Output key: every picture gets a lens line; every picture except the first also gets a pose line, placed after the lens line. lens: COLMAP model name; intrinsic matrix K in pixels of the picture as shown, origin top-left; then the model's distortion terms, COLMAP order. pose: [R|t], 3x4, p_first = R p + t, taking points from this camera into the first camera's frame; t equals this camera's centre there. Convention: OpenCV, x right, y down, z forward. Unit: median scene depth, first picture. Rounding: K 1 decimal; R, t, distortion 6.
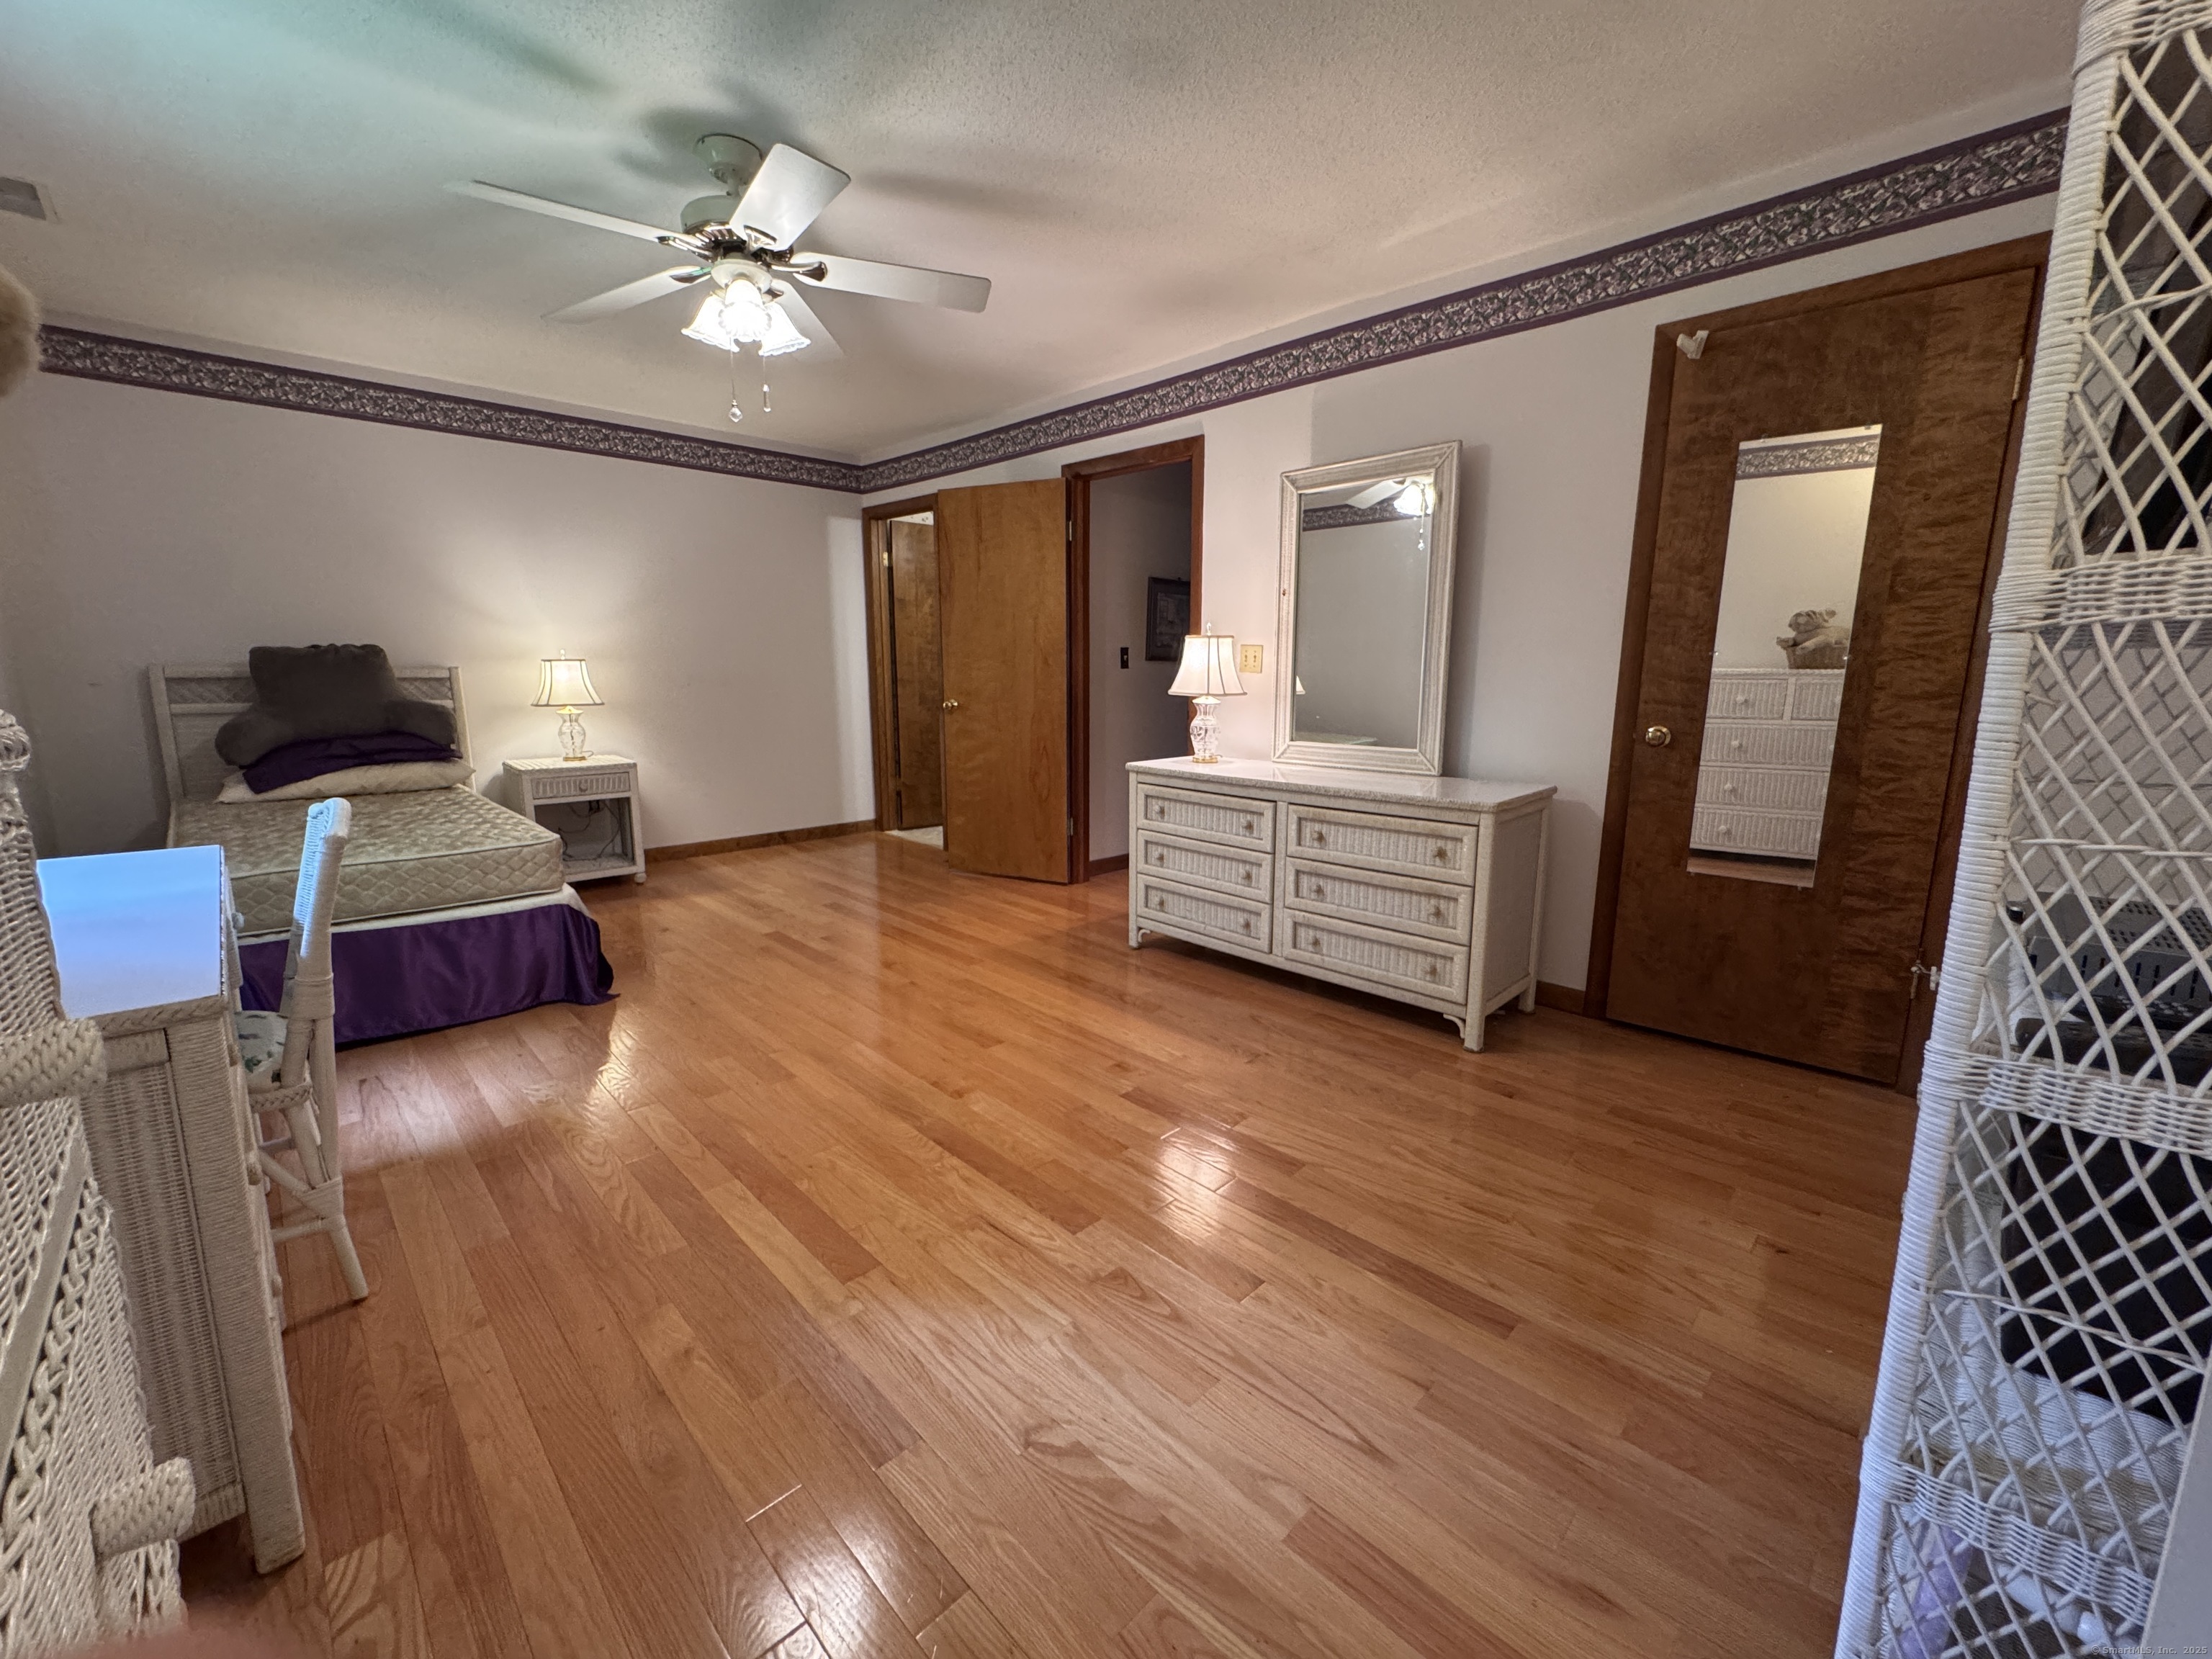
lens RADIAL K [[885.1, 0, 1106.0], [0, 885.1, 829.5], [0, 0, 1]] dist [-0.005163, -0.000027]
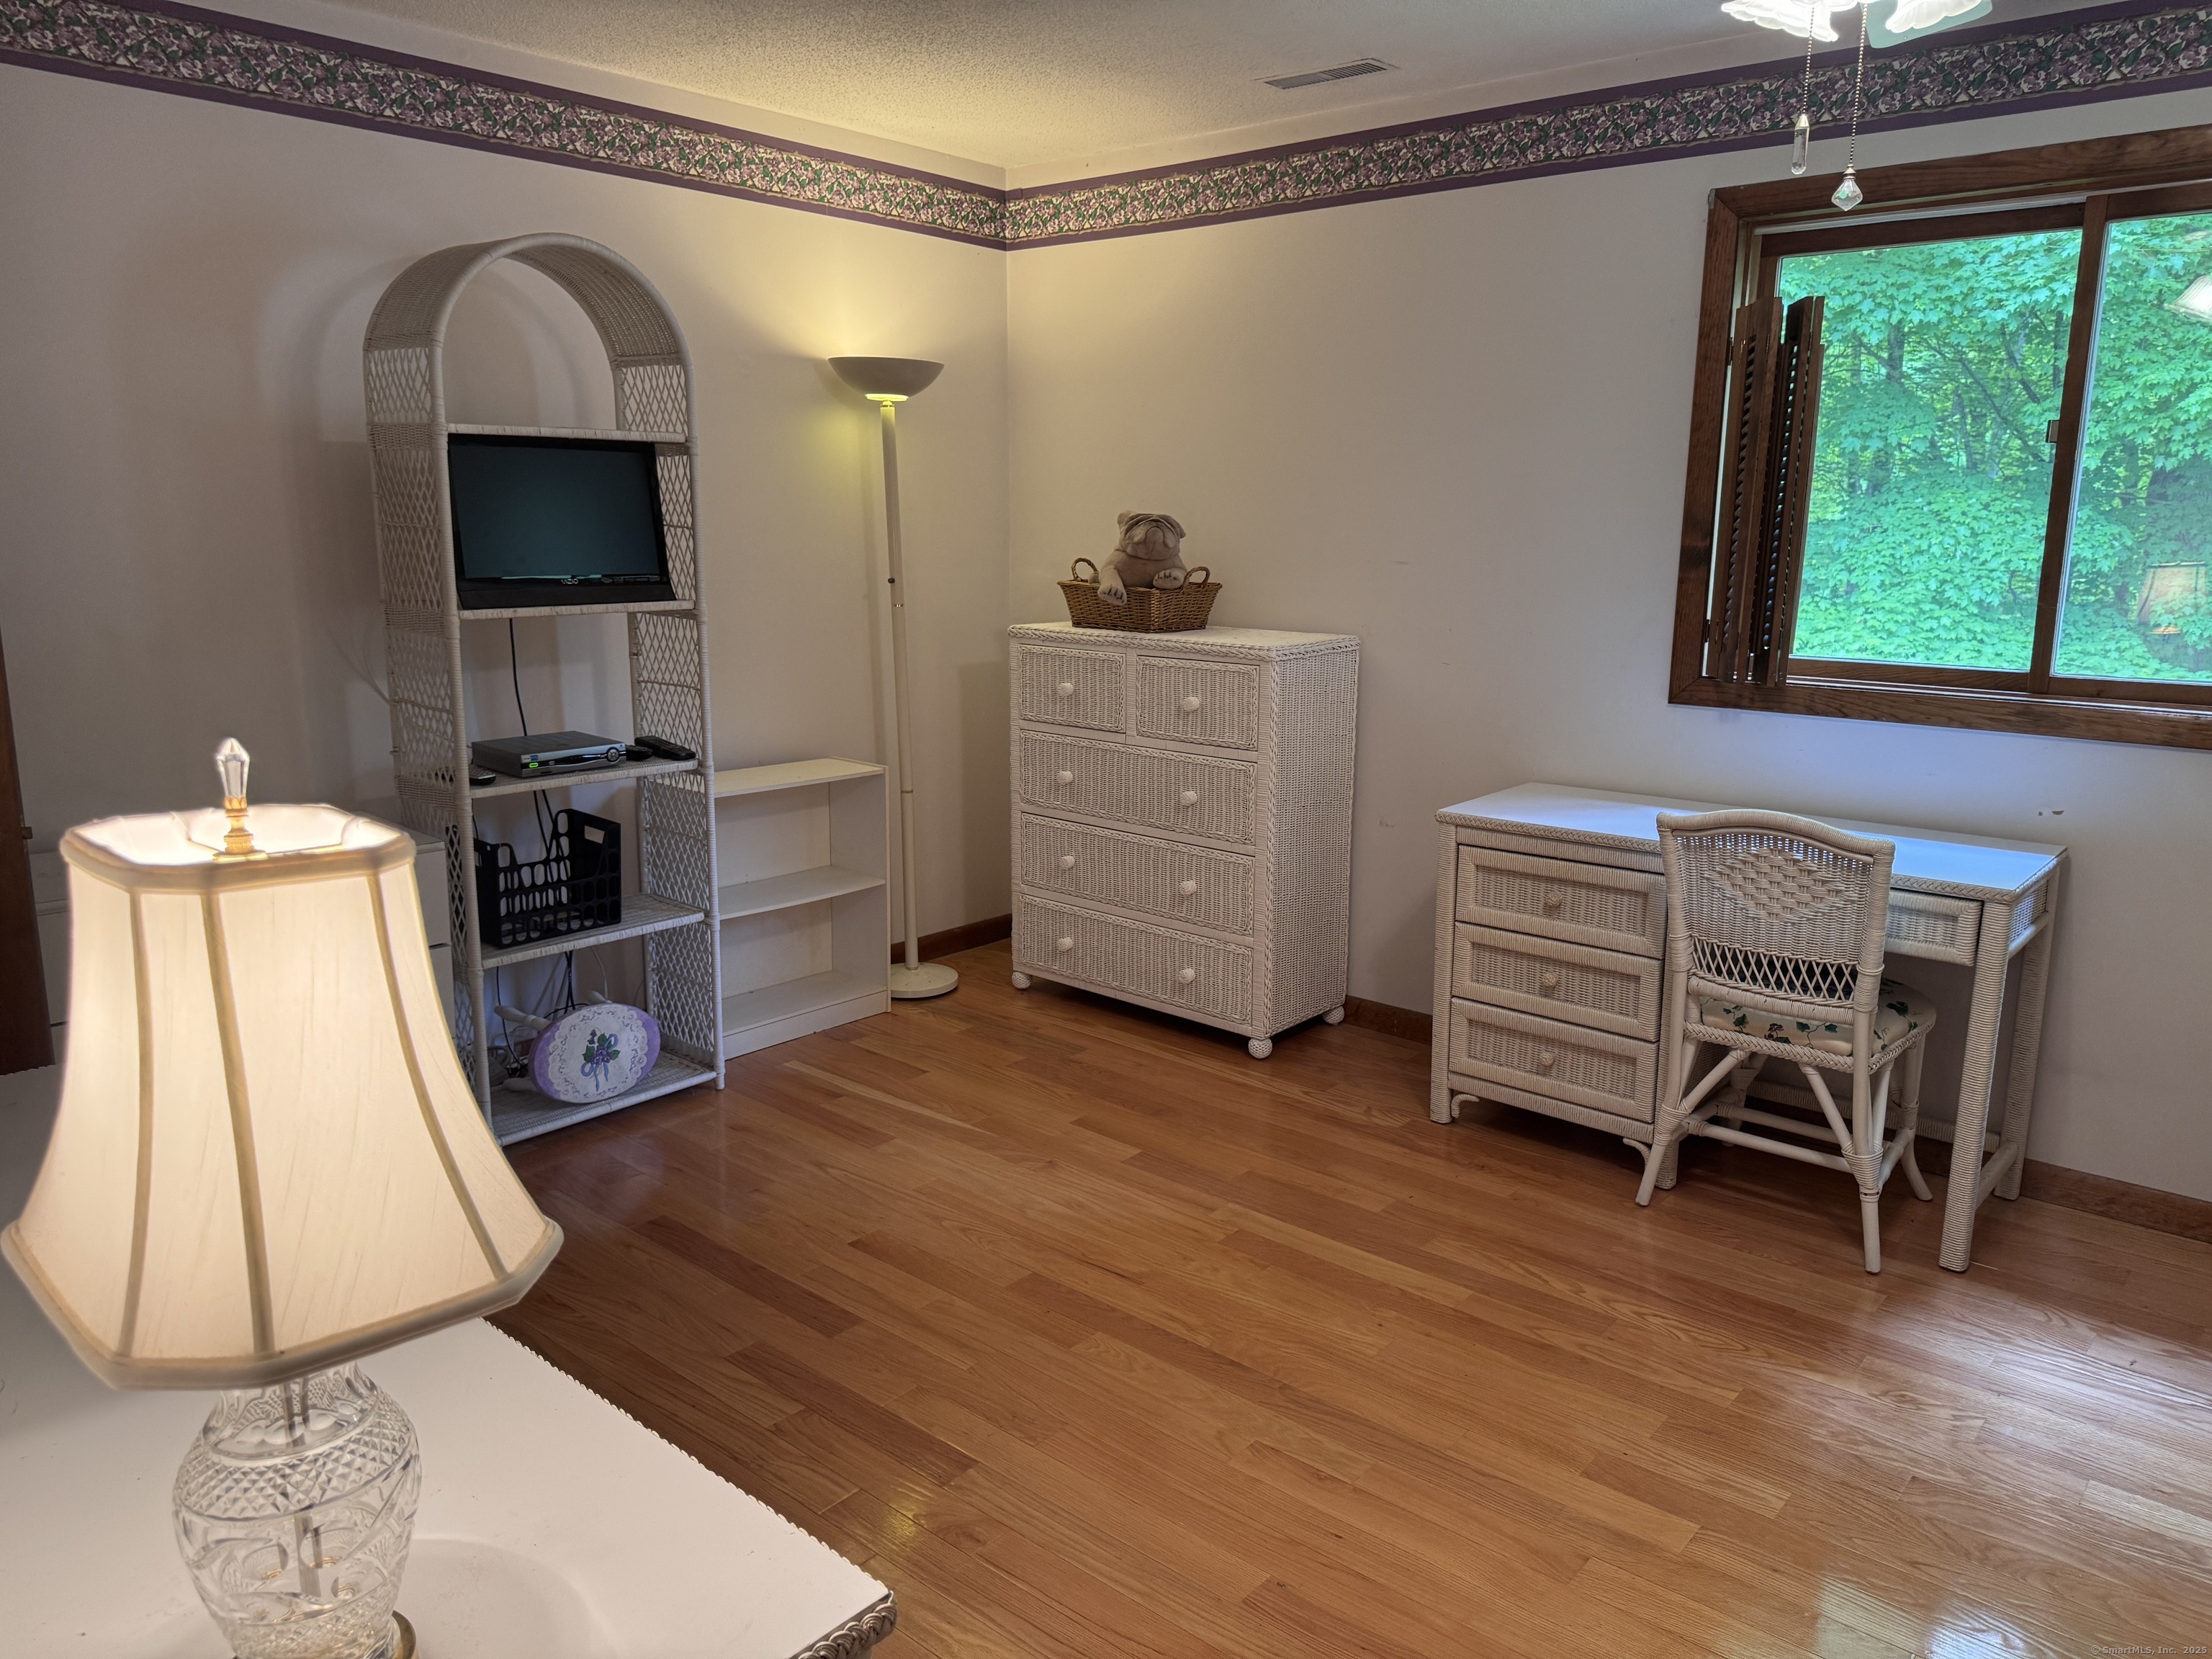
lens RADIAL K [[1569.6, 0, 1106.0], [0, 1569.6, 829.5], [0, 0, 1]] dist [0.065382, -0.001251]
pose [[-0.998089, 0.002308, -0.061748, -0.009773], [-0.020815, 0.928336, 0.371158, -0.417991], [0.058180, 0.371734, -0.926514, 1.639869]]
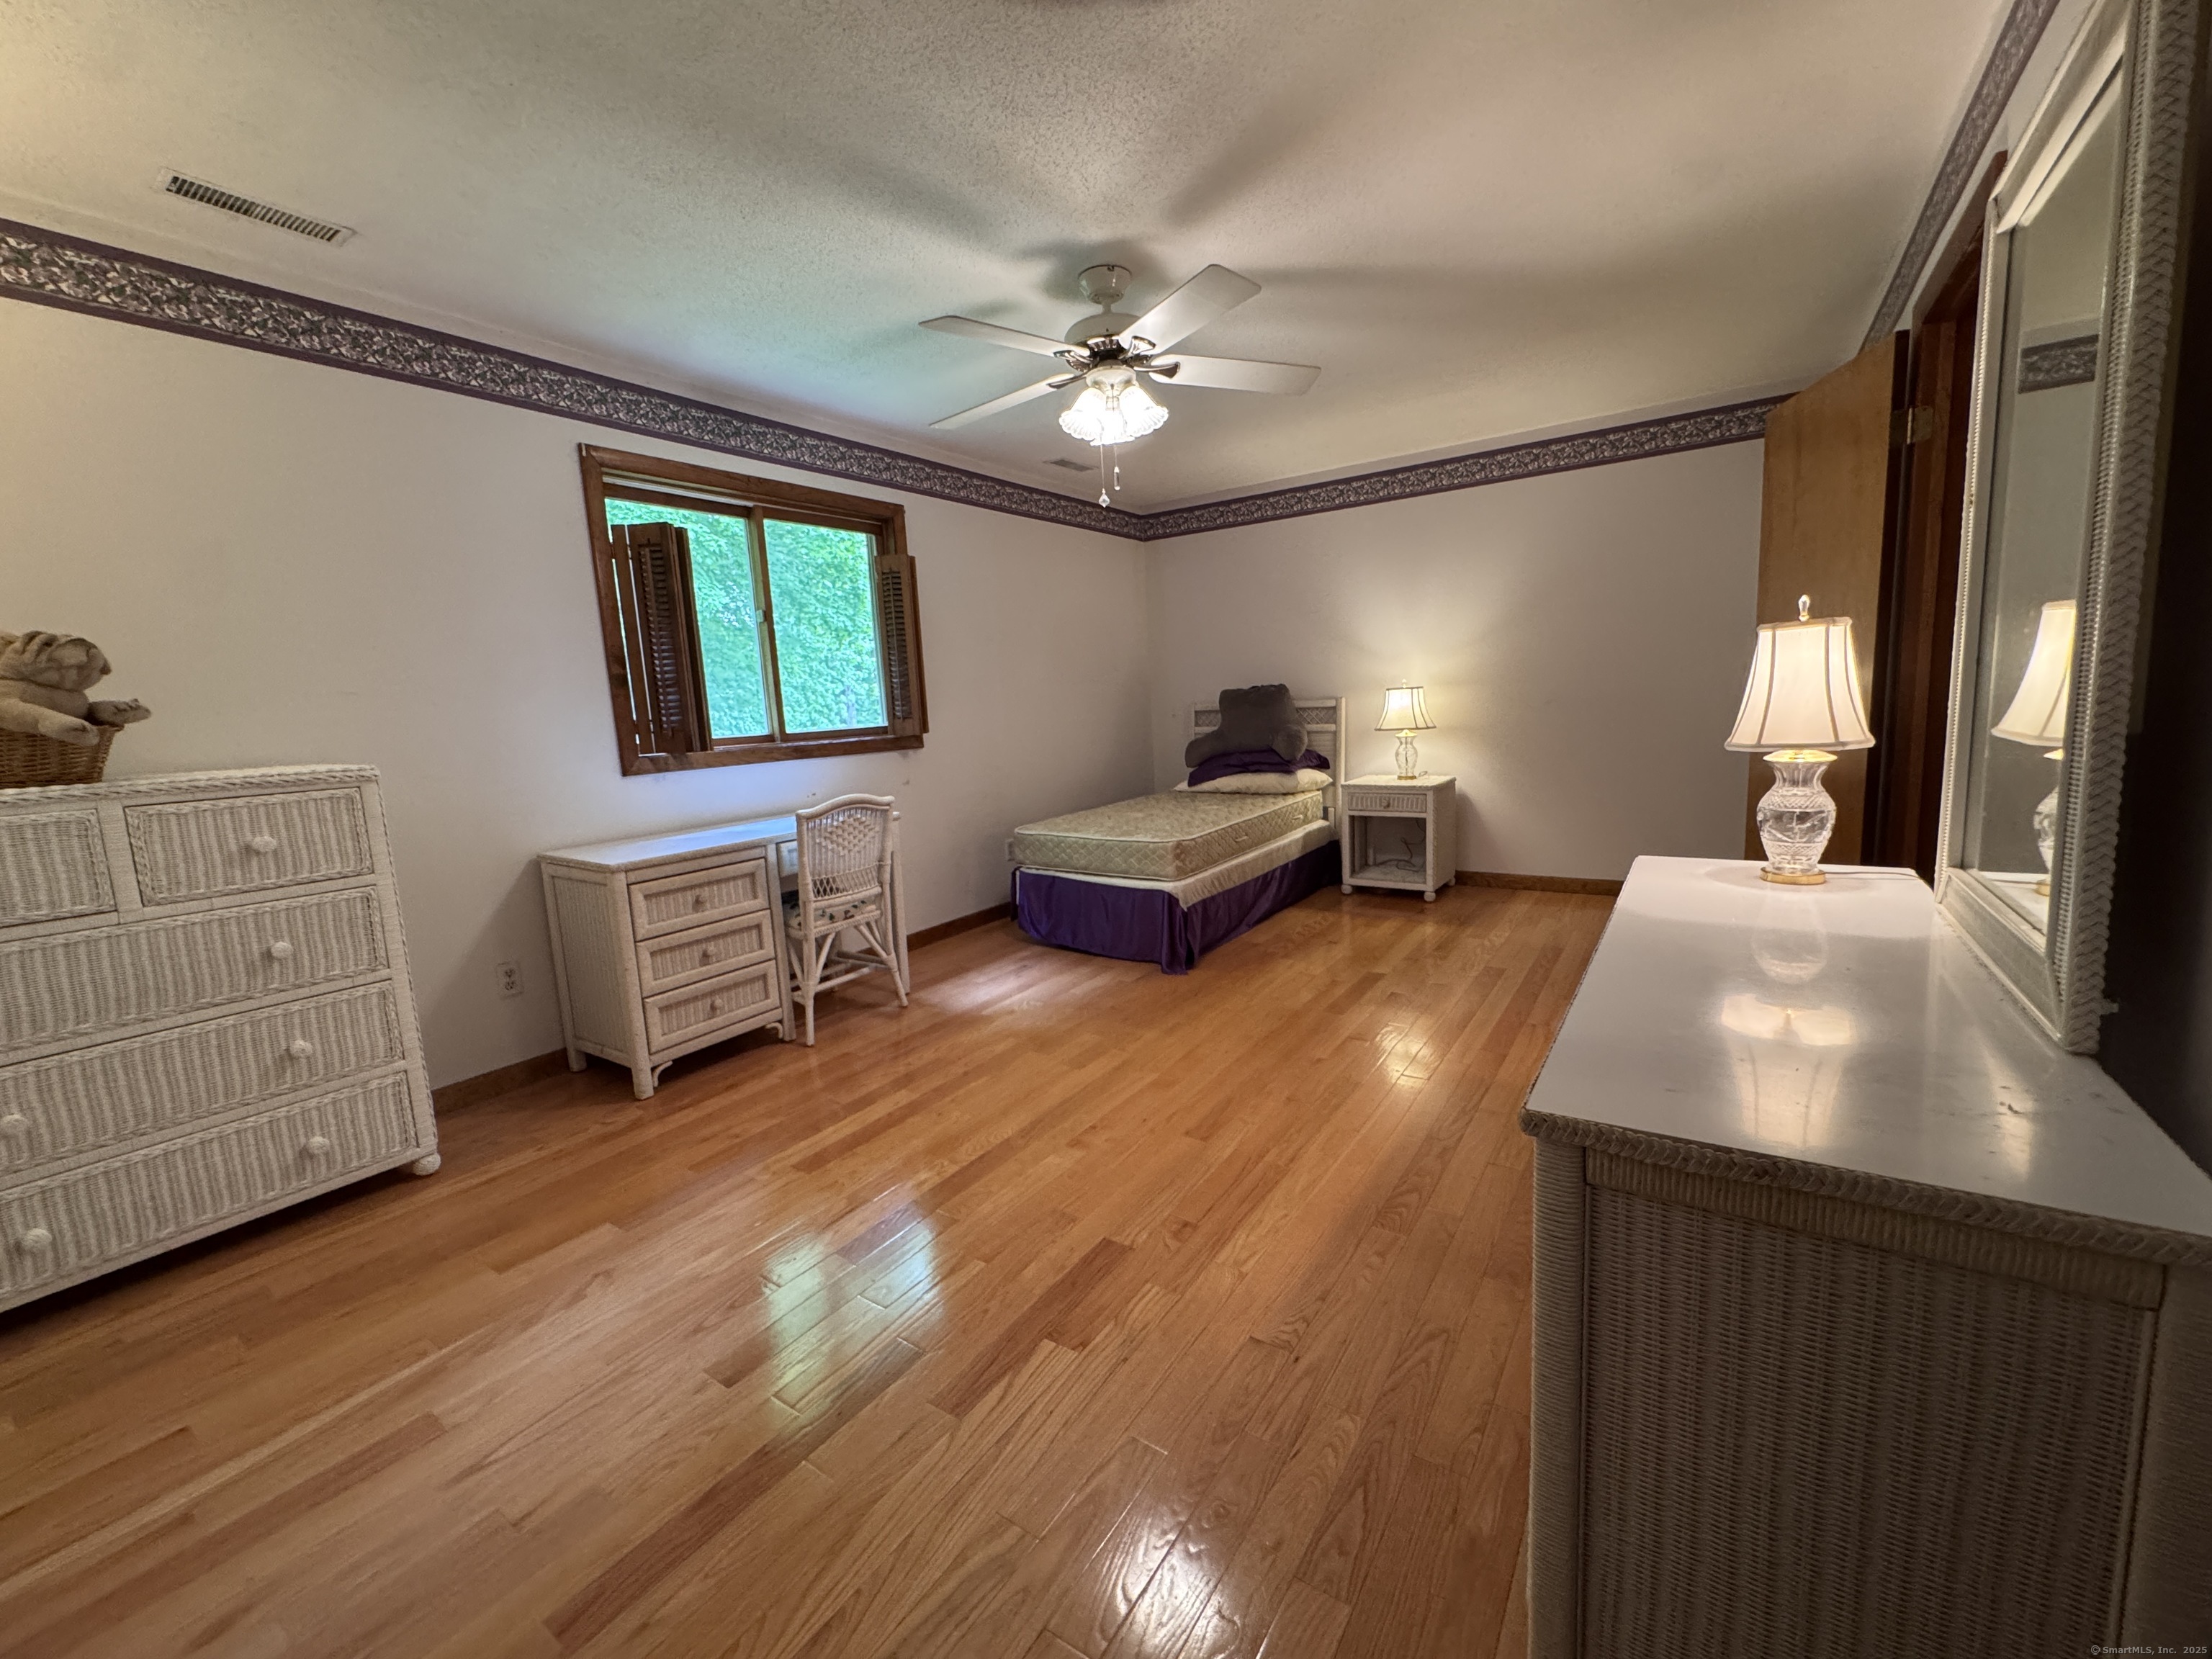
lens RADIAL K [[885.1, 0, 1106.0], [0, 885.1, 829.5], [0, 0, 1]] dist [-0.005163, -0.000027]
pose [[0.185021, 0.127207, -0.974467, 0.694481], [-0.125725, 0.986503, 0.104907, -0.144628], [0.974659, 0.103104, 0.198517, 0.722645]]
